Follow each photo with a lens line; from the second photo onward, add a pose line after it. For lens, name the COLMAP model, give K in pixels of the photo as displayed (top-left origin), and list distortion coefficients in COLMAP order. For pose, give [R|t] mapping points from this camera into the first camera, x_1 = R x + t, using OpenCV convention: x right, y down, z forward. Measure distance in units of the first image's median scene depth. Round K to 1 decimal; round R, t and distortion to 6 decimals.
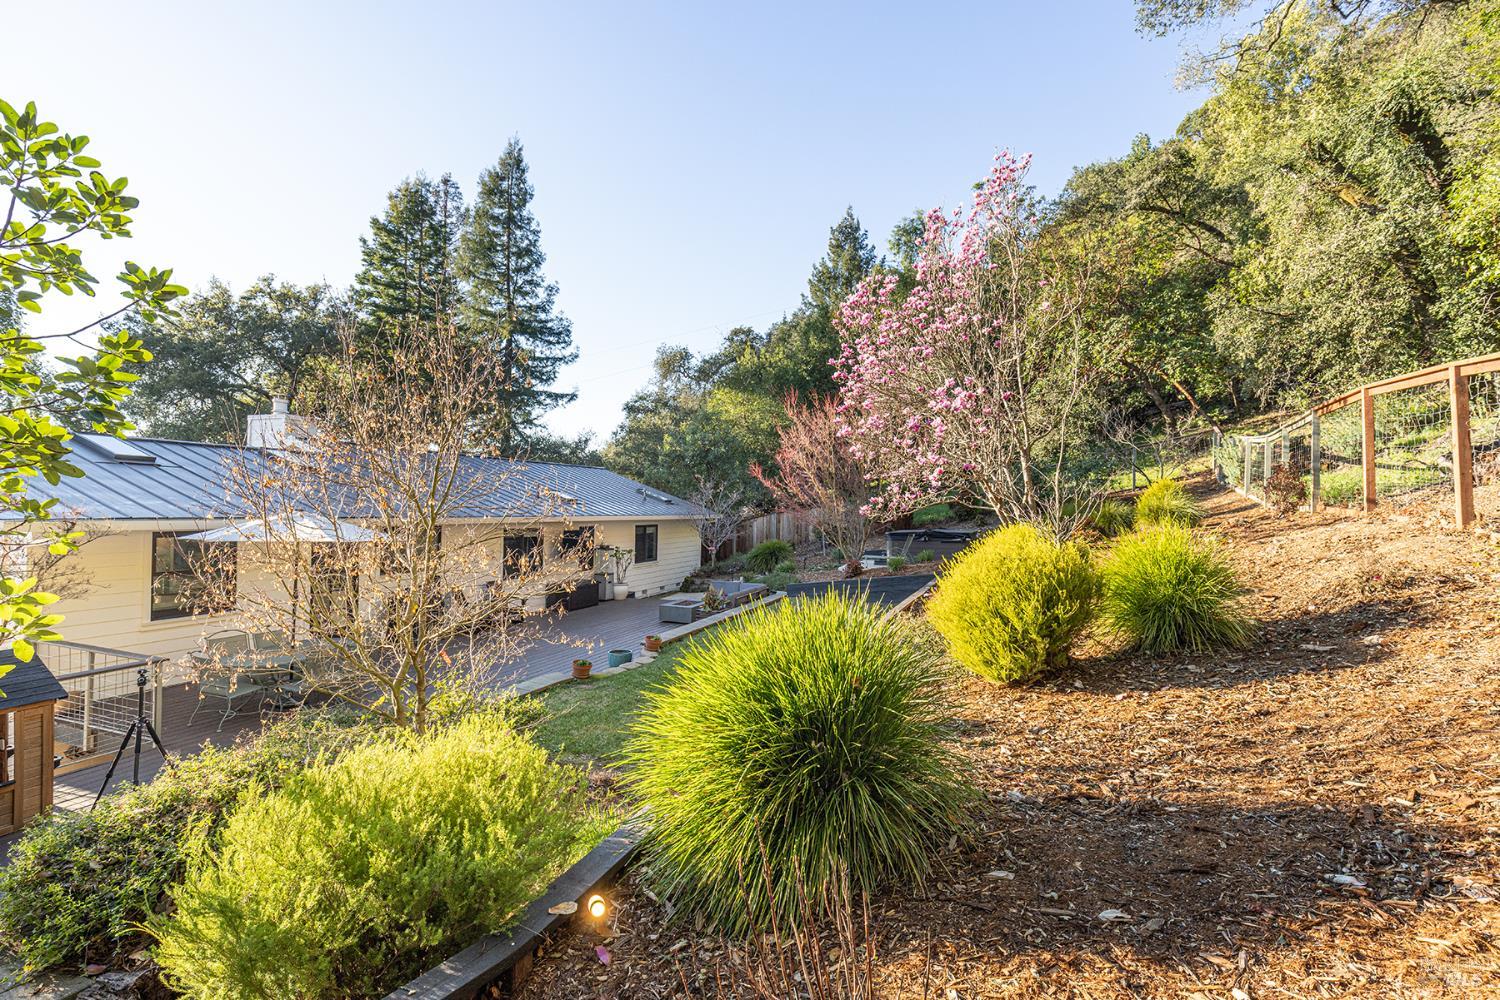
lens RADIAL K [[727.3, 0, 753.3], [0, 727.3, 511.5], [0, 0, 1]] dist [-0.000360, -0.000353]
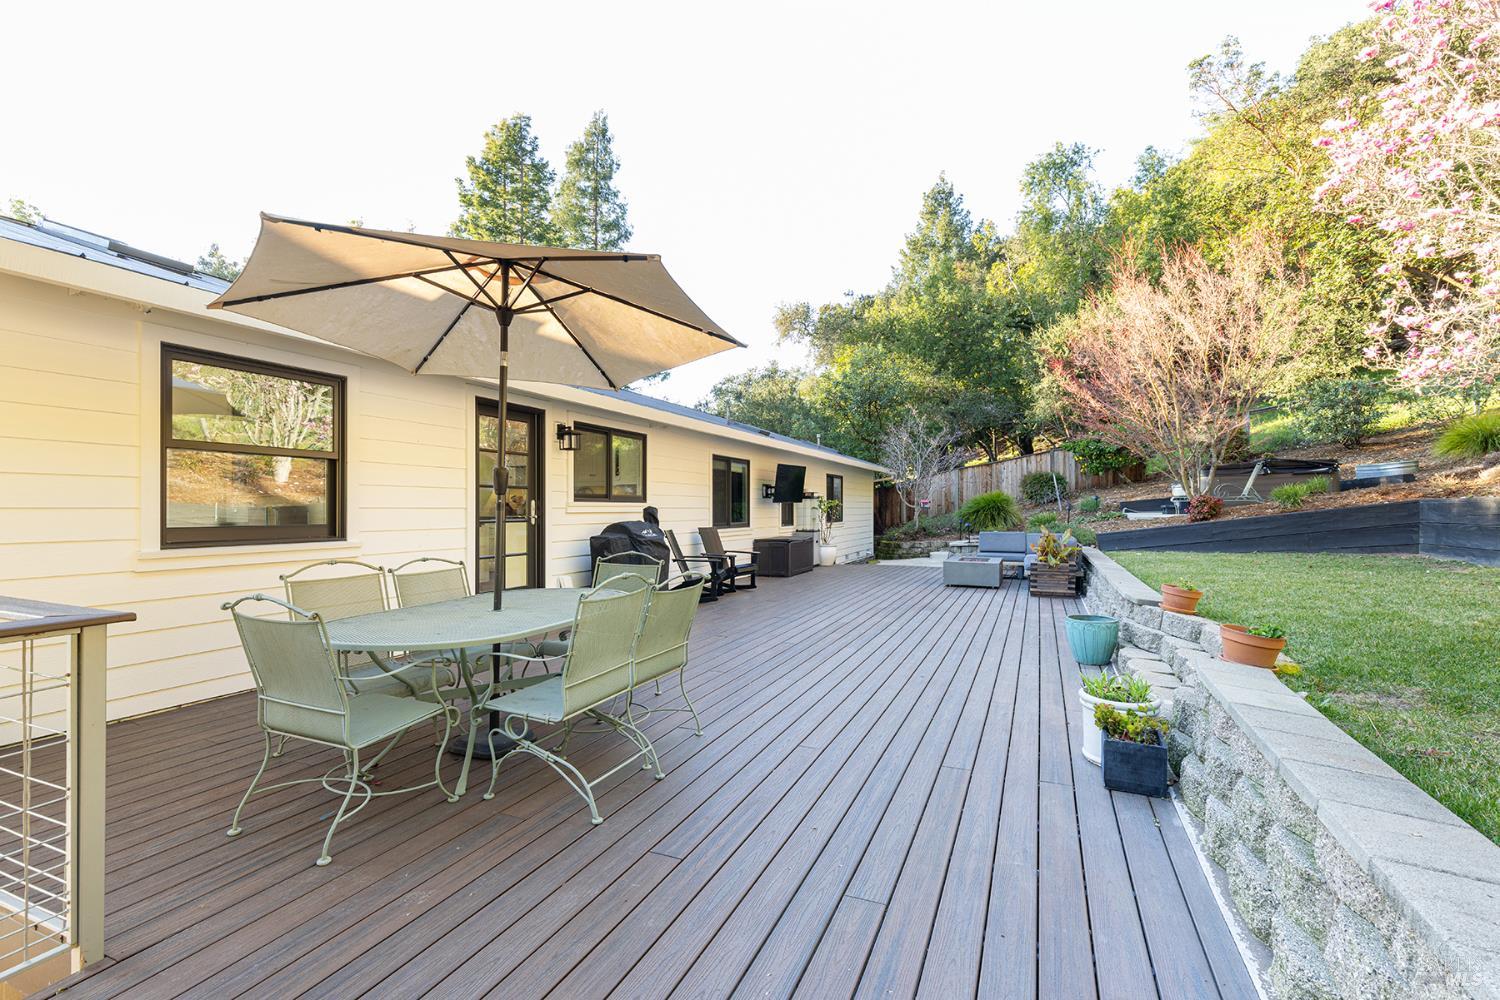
lens RADIAL K [[680.6, 0, 750.0], [0, 680.6, 500.0], [0, 0, 1]] dist [0.043619, -0.025914]
pose [[0.997855, -0.022166, -0.061595, -0.087038], [0.020998, 0.999588, -0.019556, 0.026527], [0.062003, 0.018221, 0.997910, 0.117534]]
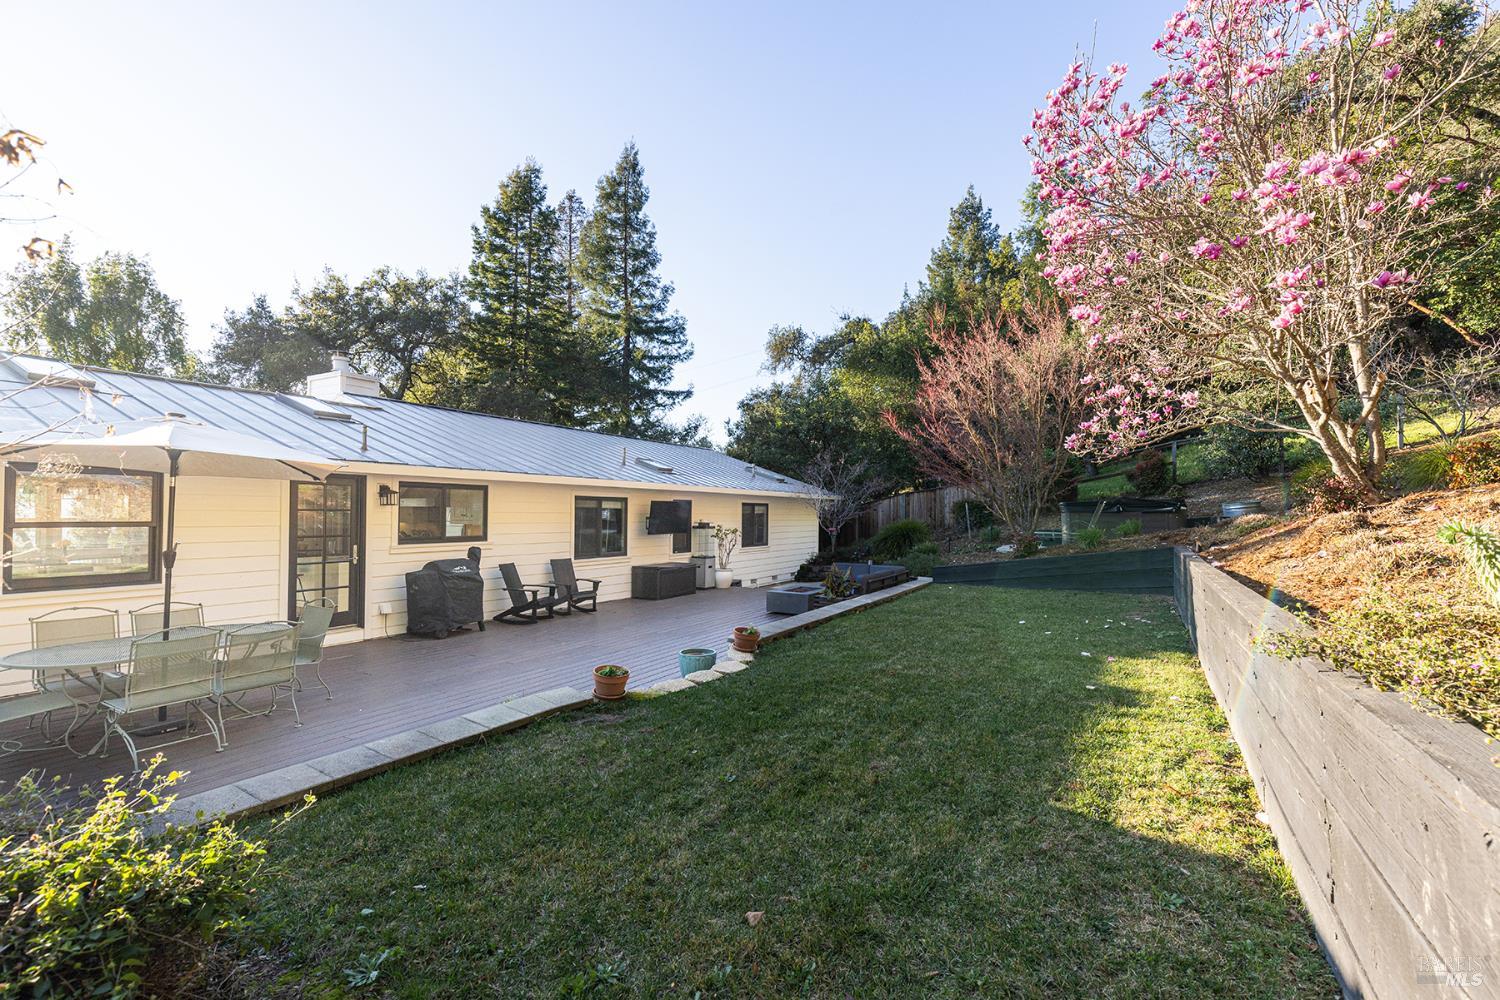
lens RADIAL K [[680.6, 0, 750.0], [0, 680.6, 500.0], [0, 0, 1]] dist [0.043619, -0.025914]
pose [[0.985514, -0.015185, -0.168913, -0.007444], [0.010399, 0.999520, -0.029184, 0.017445], [0.169275, 0.027005, 0.985199, 0.093103]]
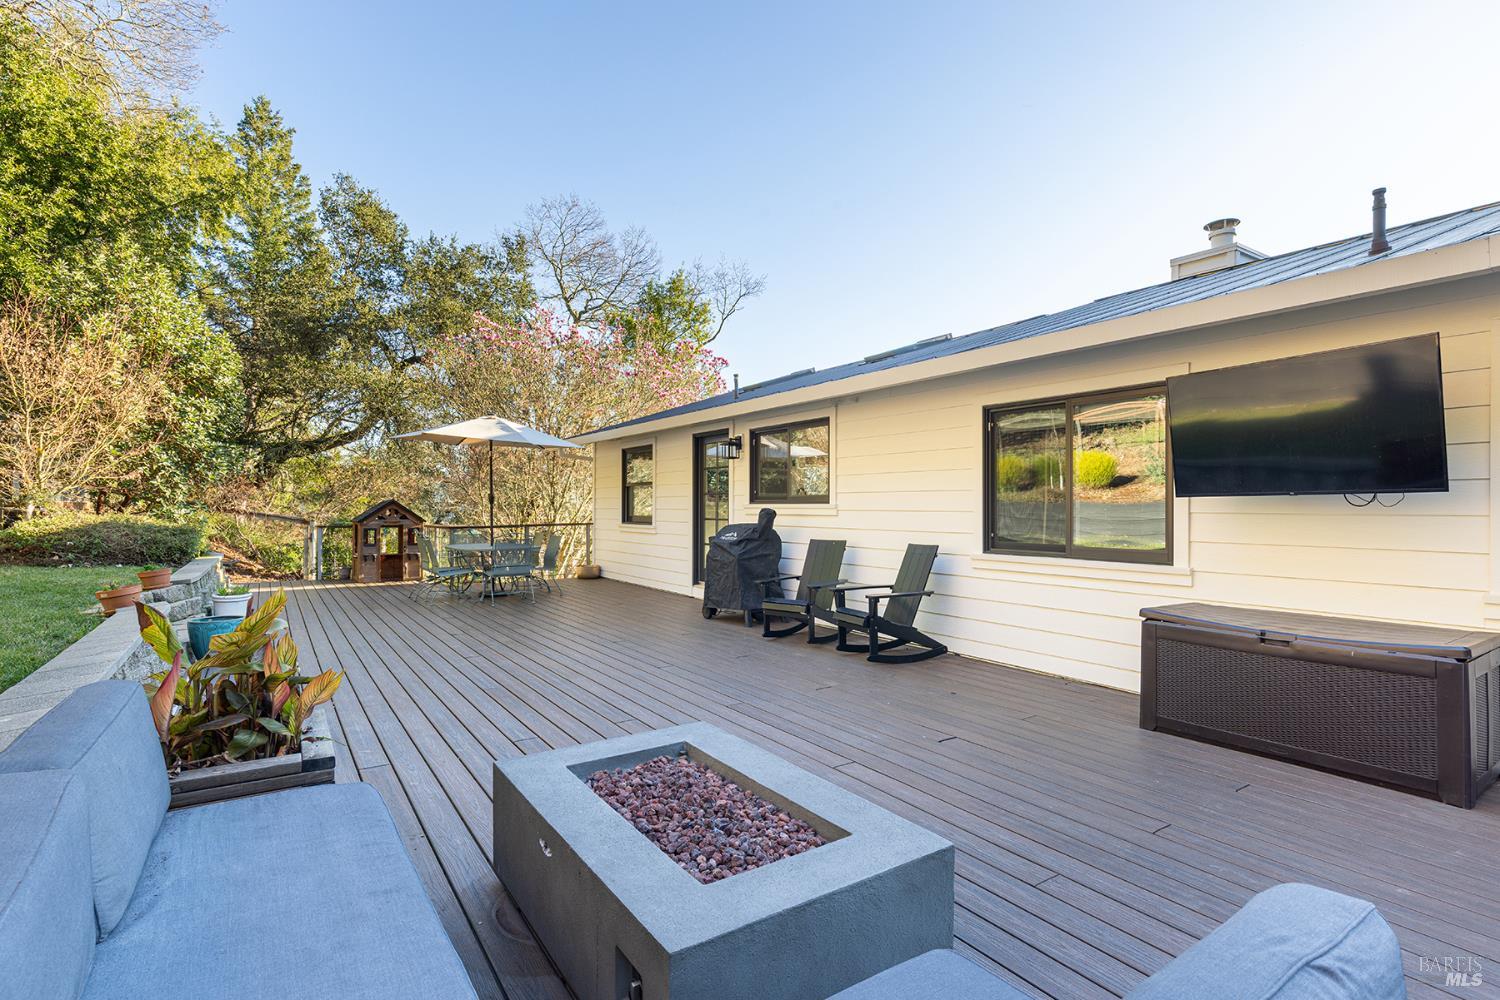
lens RADIAL K [[727.3, 0, 753.3], [0, 727.3, 511.5], [0, 0, 1]] dist [-0.000360, -0.000353]
pose [[-0.592781, -0.025759, -0.804951, 0.003037], [-0.028864, 0.999526, -0.010730, 0.026740], [0.804846, 0.016874, -0.593244, 0.363119]]
